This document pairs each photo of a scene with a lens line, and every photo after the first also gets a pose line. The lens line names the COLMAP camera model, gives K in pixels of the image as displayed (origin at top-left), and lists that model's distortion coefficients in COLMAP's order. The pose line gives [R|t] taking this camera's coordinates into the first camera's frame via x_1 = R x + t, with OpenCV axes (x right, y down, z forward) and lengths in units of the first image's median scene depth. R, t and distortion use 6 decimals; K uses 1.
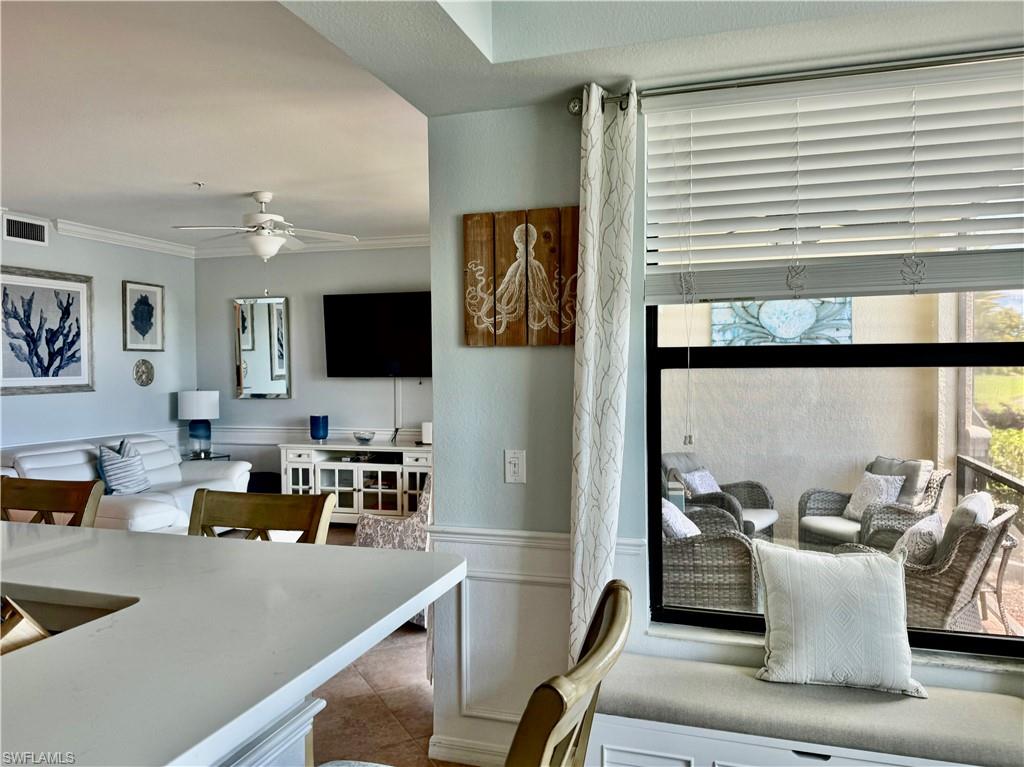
lens RADIAL K [[770.2, 0, 515.7], [0, 770.2, 390.4], [0, 0, 1]] dist [0.092569, -0.171732]
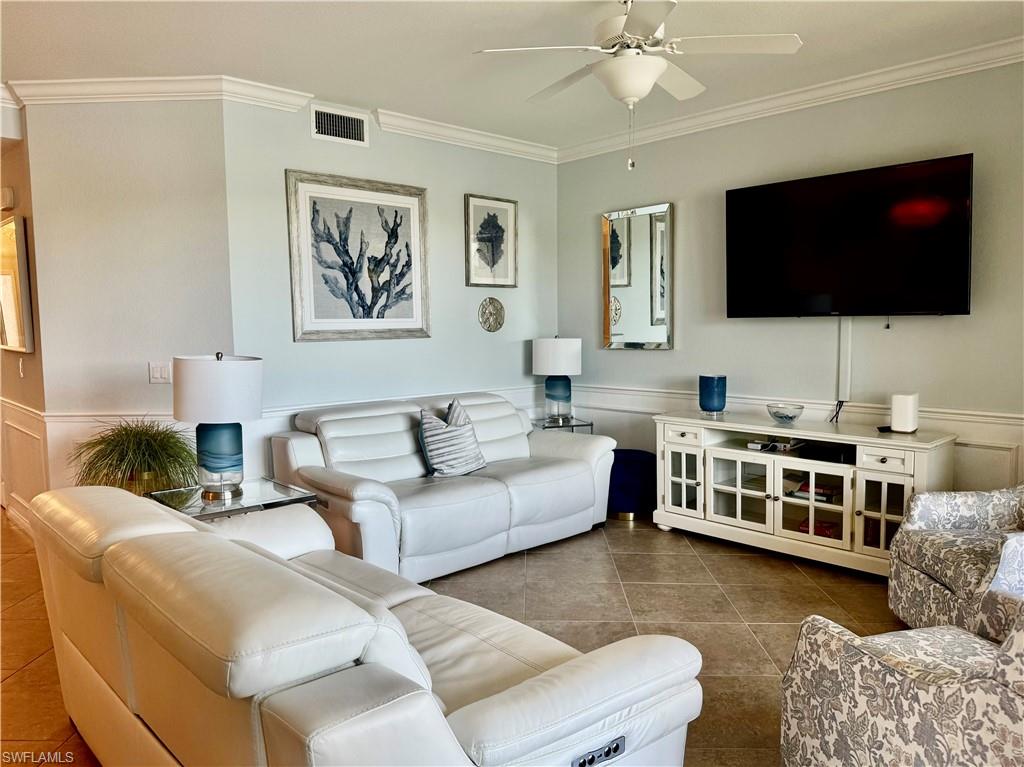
lens RADIAL K [[724.5, 0, 512.0], [0, 724.5, 383.5], [0, 0, 1]] dist [0.146544, -0.324883]
pose [[0.871408, 0.038411, -0.489053, -0.101811], [-0.009837, 0.998098, 0.060865, 0.002139], [0.490460, -0.048227, 0.870128, 0.385436]]
